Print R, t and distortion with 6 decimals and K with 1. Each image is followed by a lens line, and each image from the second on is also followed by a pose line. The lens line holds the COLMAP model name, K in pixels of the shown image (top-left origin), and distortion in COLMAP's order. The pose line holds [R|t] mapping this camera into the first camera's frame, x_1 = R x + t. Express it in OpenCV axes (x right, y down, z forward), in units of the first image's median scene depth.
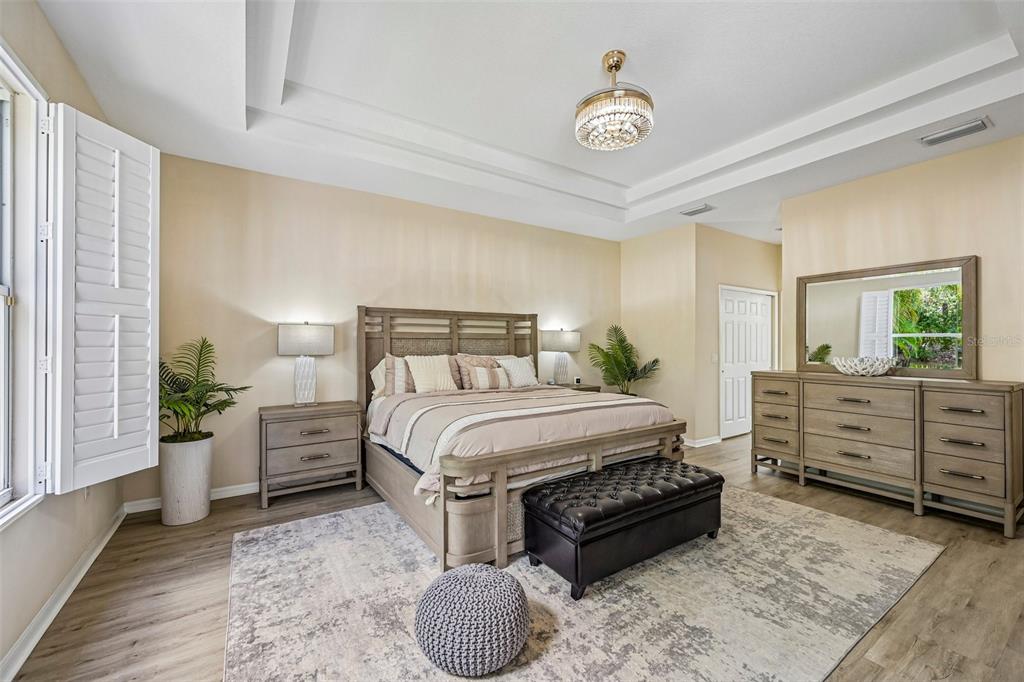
lens RADIAL K [[406.5, 0, 512.0], [0, 406.5, 341.0], [0, 0, 1]] dist [0.000333, -0.000464]
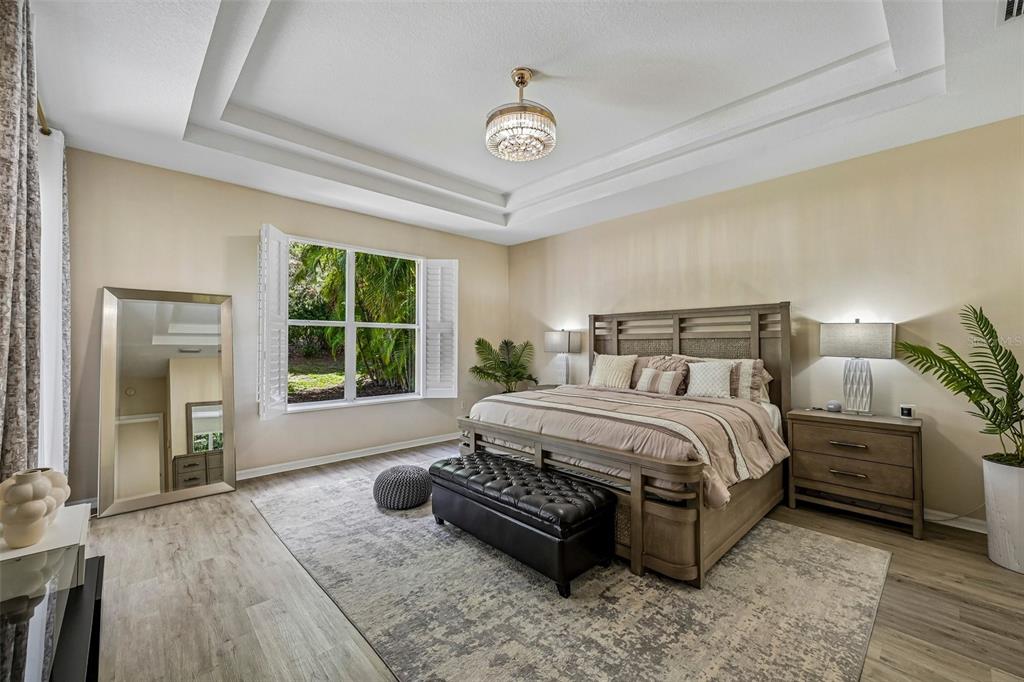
lens RADIAL K [[406.5, 0, 512.0], [0, 406.5, 341.0], [0, 0, 1]] dist [0.000333, -0.000464]
pose [[0.184557, -0.007270, -0.982795, 0.849960], [0.006059, 0.999962, -0.006259, 0.002639], [0.982803, -0.004799, 0.184594, 0.521763]]
